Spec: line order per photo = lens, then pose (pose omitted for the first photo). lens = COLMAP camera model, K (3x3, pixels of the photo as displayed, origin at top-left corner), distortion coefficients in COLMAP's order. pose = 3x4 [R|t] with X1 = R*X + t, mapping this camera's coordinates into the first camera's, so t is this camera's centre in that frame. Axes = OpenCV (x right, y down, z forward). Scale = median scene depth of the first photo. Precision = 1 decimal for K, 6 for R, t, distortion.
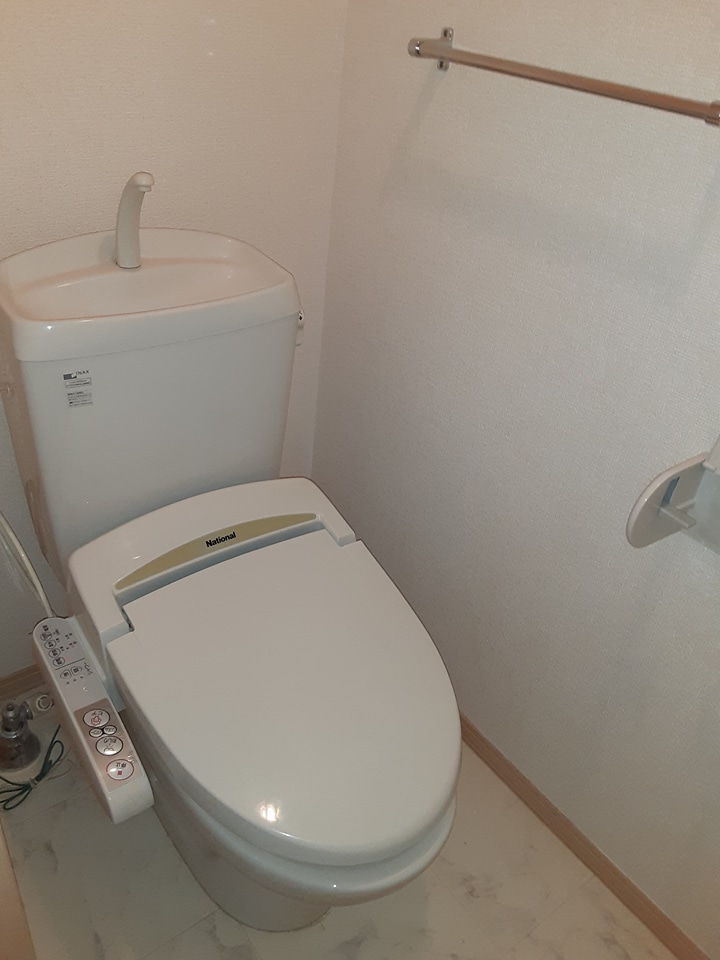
lens RADIAL K [[777.7, 0, 361.4], [0, 777.7, 471.0], [0, 0, 1]] dist [0.113904, -0.165131]
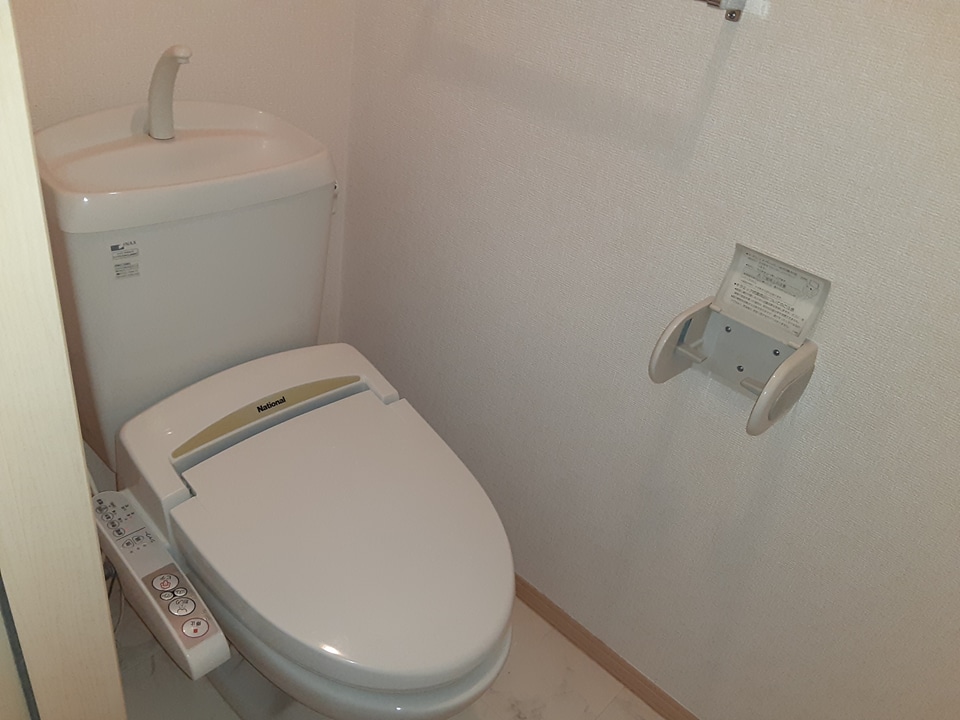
lens RADIAL K [[777.7, 0, 479.2], [0, 777.7, 364.2], [0, 0, 1]] dist [0.113904, -0.165131]
pose [[0.984635, -0.056091, 0.165371, -0.085981], [0.053189, 0.998344, 0.021925, 0.029145], [-0.166327, -0.012792, 0.985988, -0.069623]]
